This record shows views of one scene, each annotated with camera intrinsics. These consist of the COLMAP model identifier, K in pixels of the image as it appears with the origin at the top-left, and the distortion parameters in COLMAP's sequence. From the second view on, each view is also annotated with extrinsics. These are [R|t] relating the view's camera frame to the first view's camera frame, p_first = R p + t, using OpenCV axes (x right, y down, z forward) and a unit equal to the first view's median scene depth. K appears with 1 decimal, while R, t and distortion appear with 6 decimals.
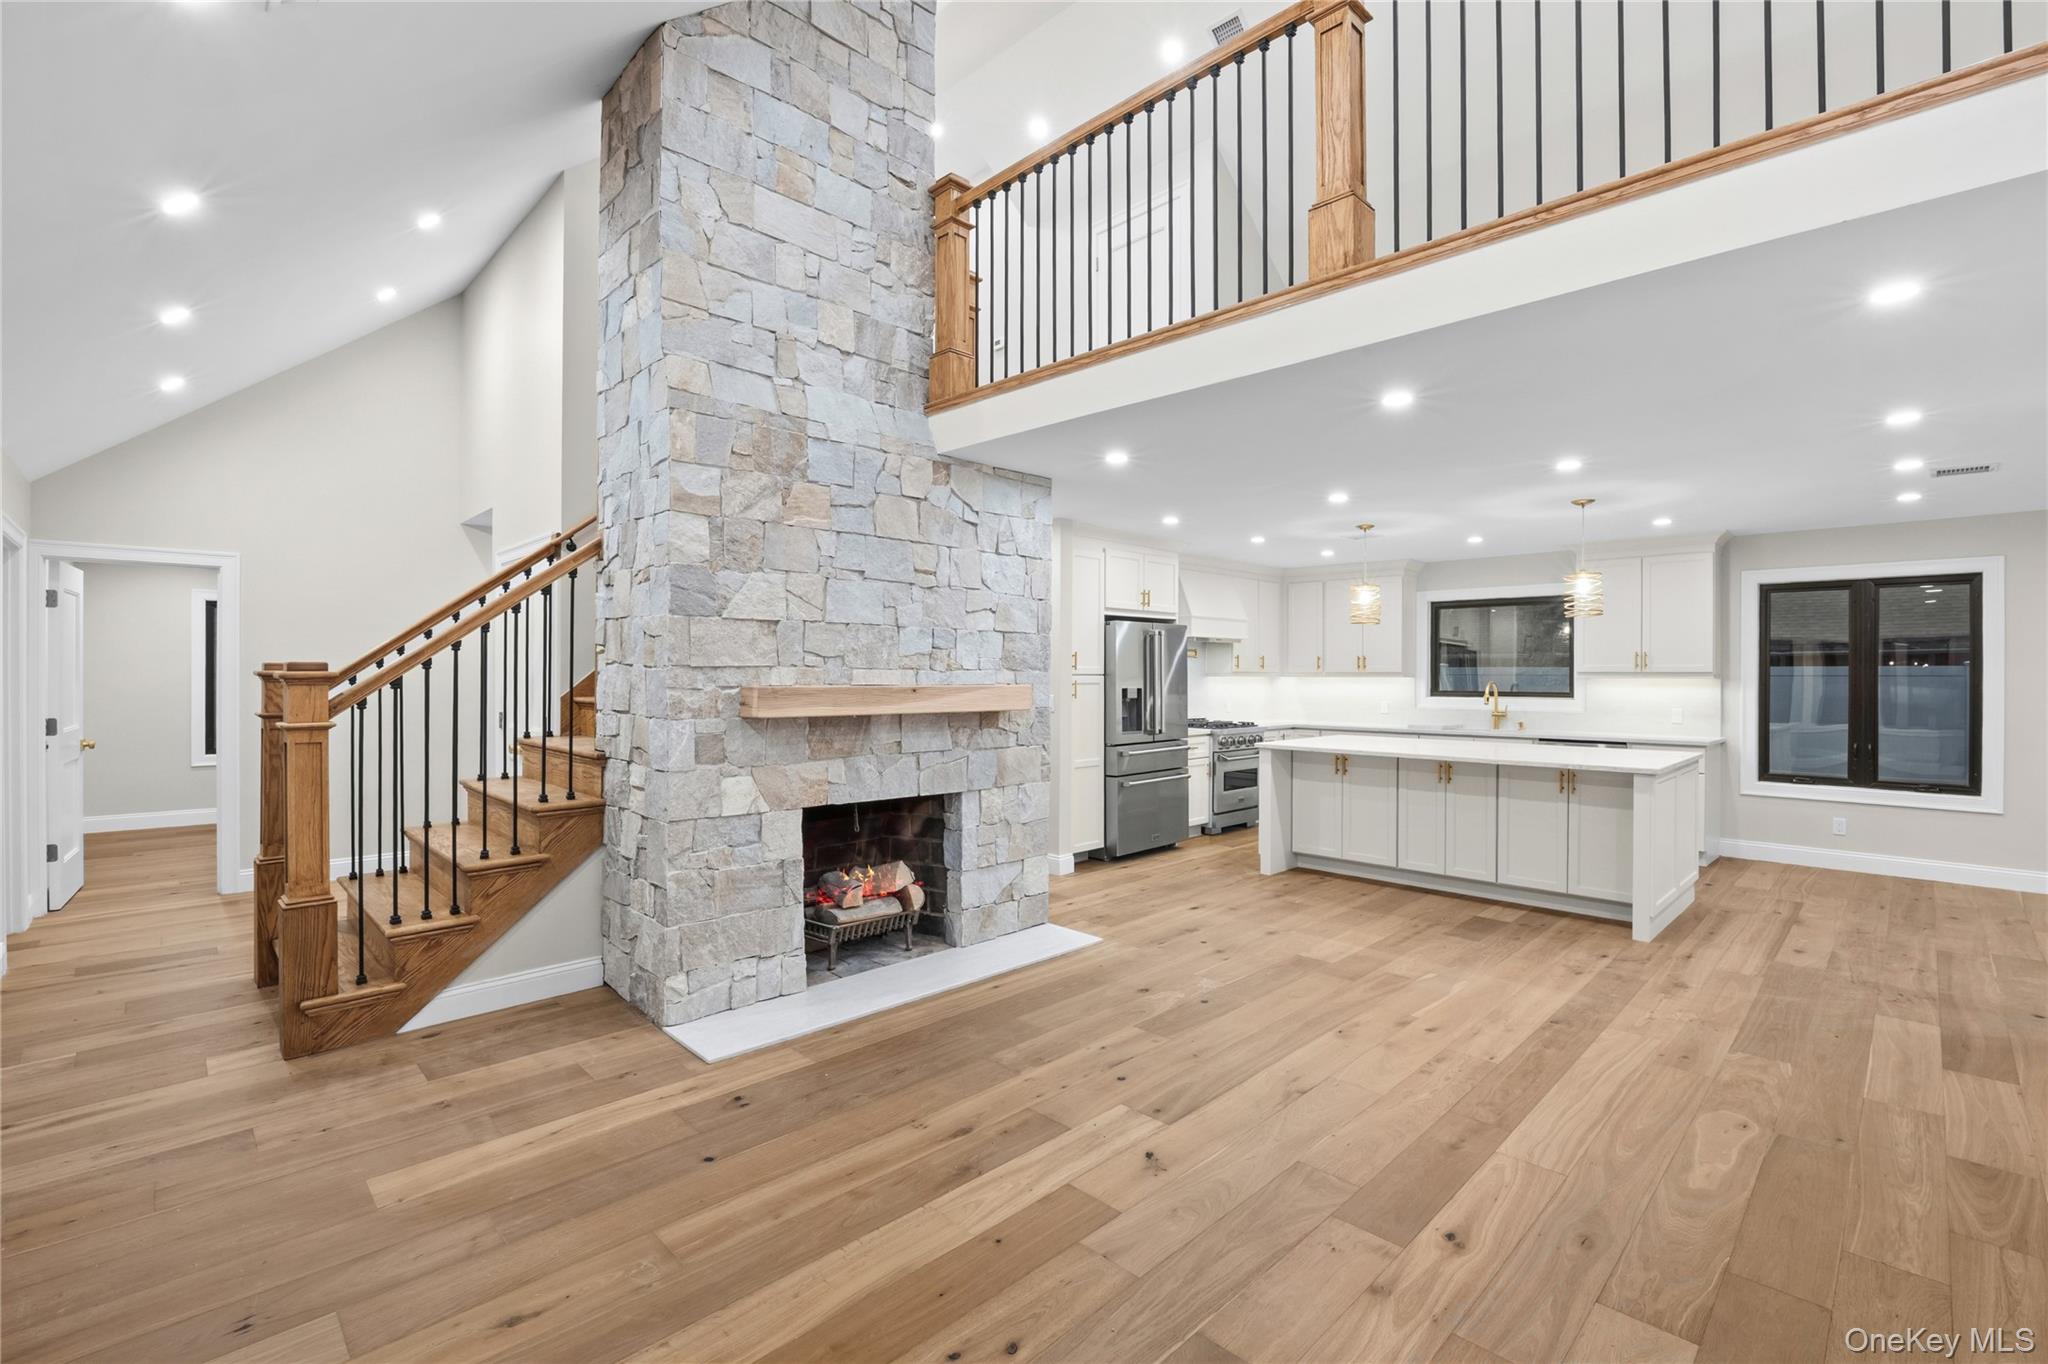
lens RADIAL K [[903.8, 0, 1016.0], [0, 903.8, 675.8], [0, 0, 1]] dist [-0.021519, 0.003028]
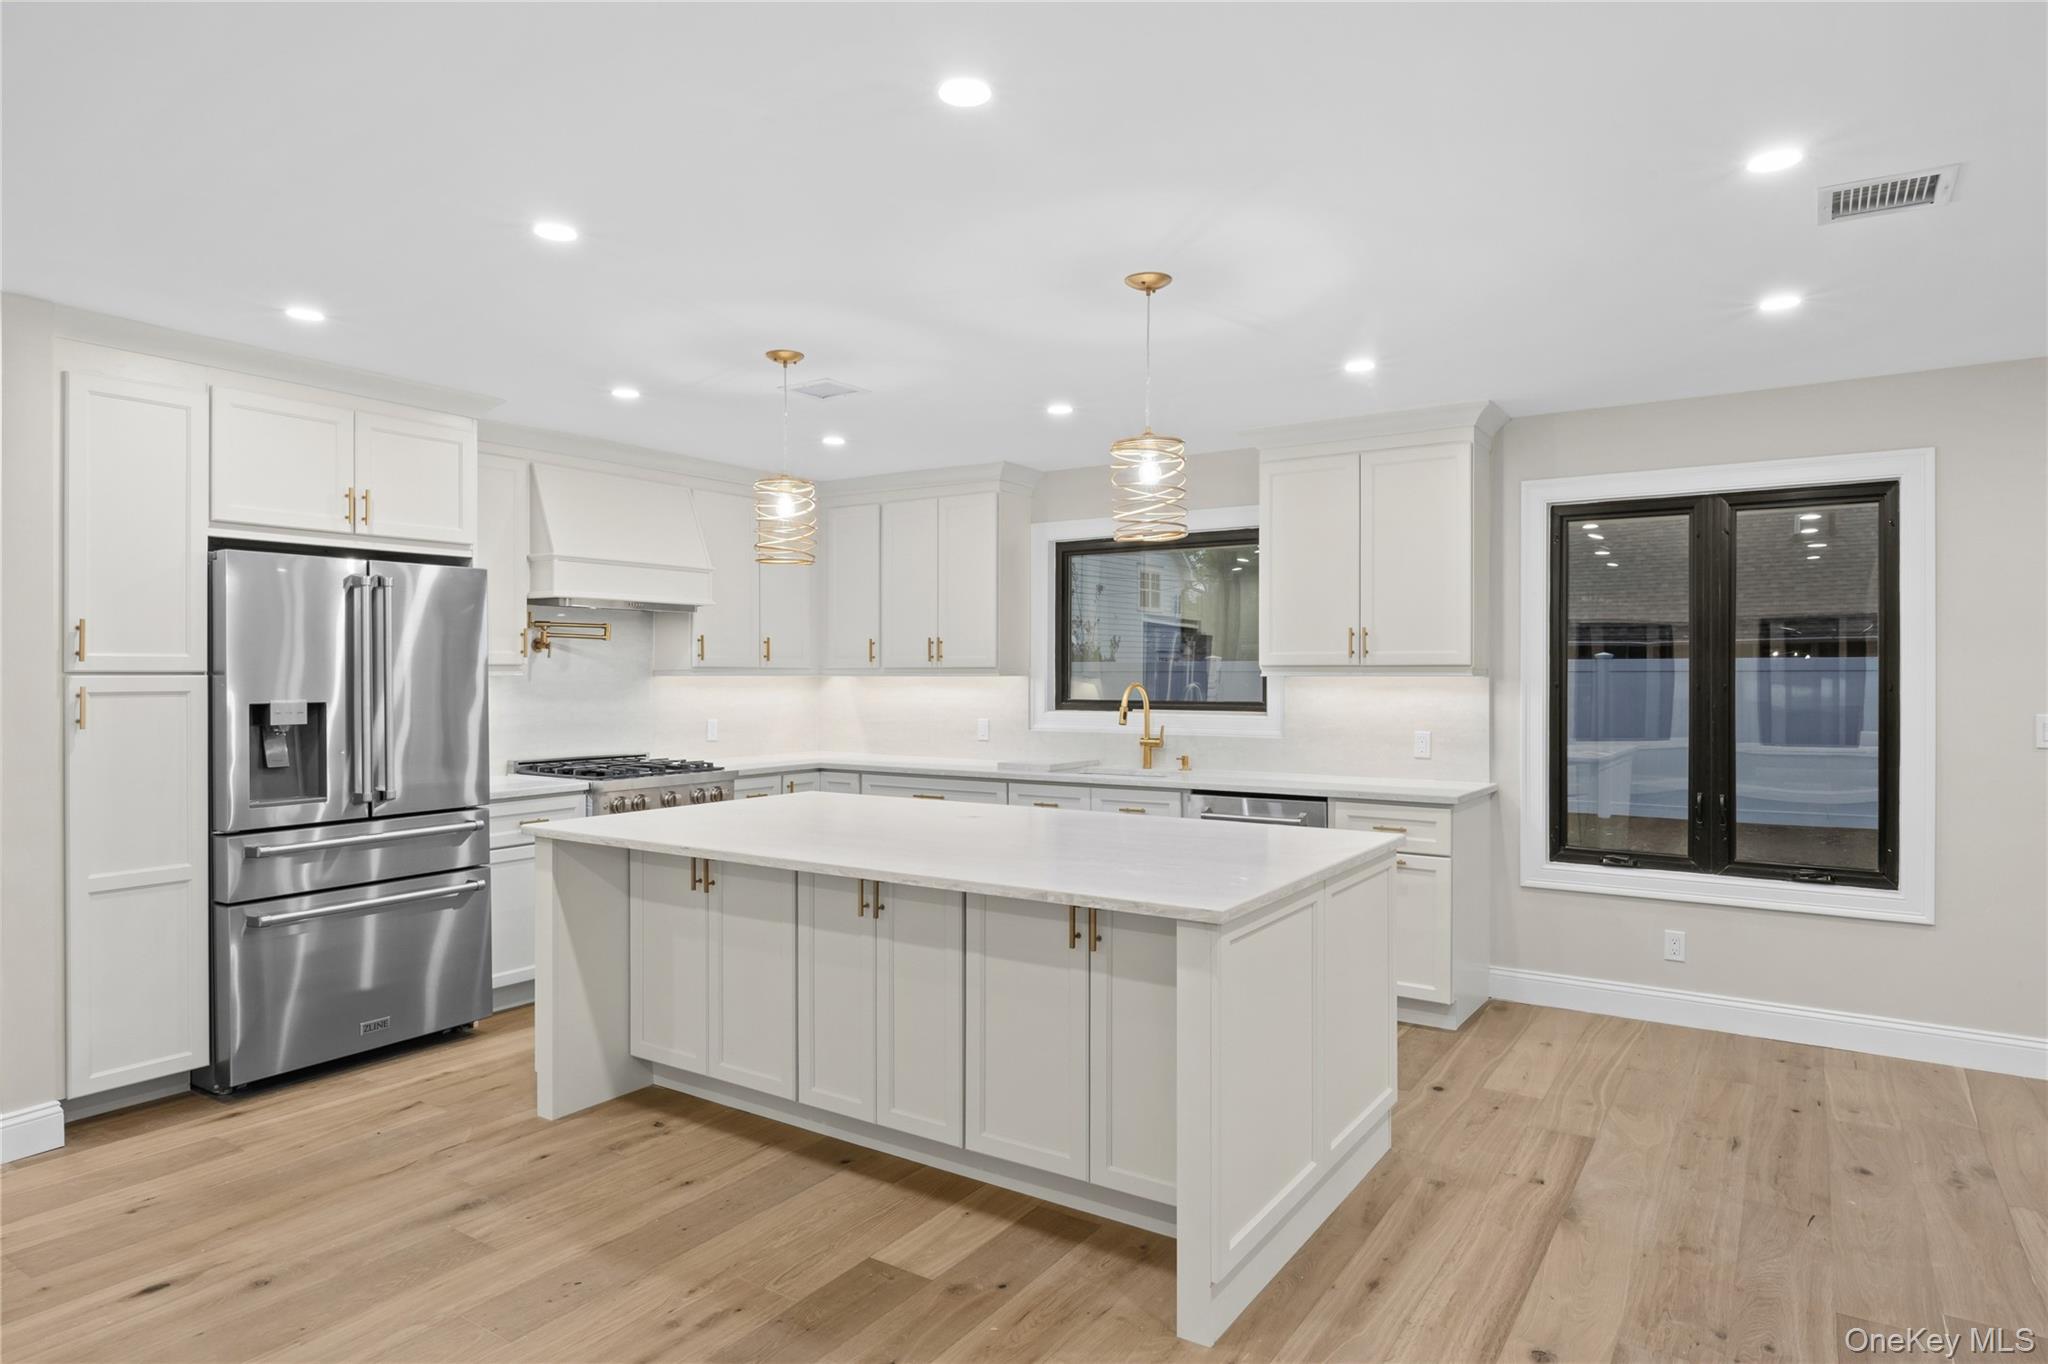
lens RADIAL K [[1186.0, 0, 1019.9], [0, 1186.0, 677.6], [0, 0, 1]] dist [-0.007625, 0.002671]
pose [[0.977708, -0.003713, 0.209936, 0.362434], [0.003376, 0.999992, 0.001962, 0.001564], [-0.209942, -0.001210, 0.977713, 0.355325]]
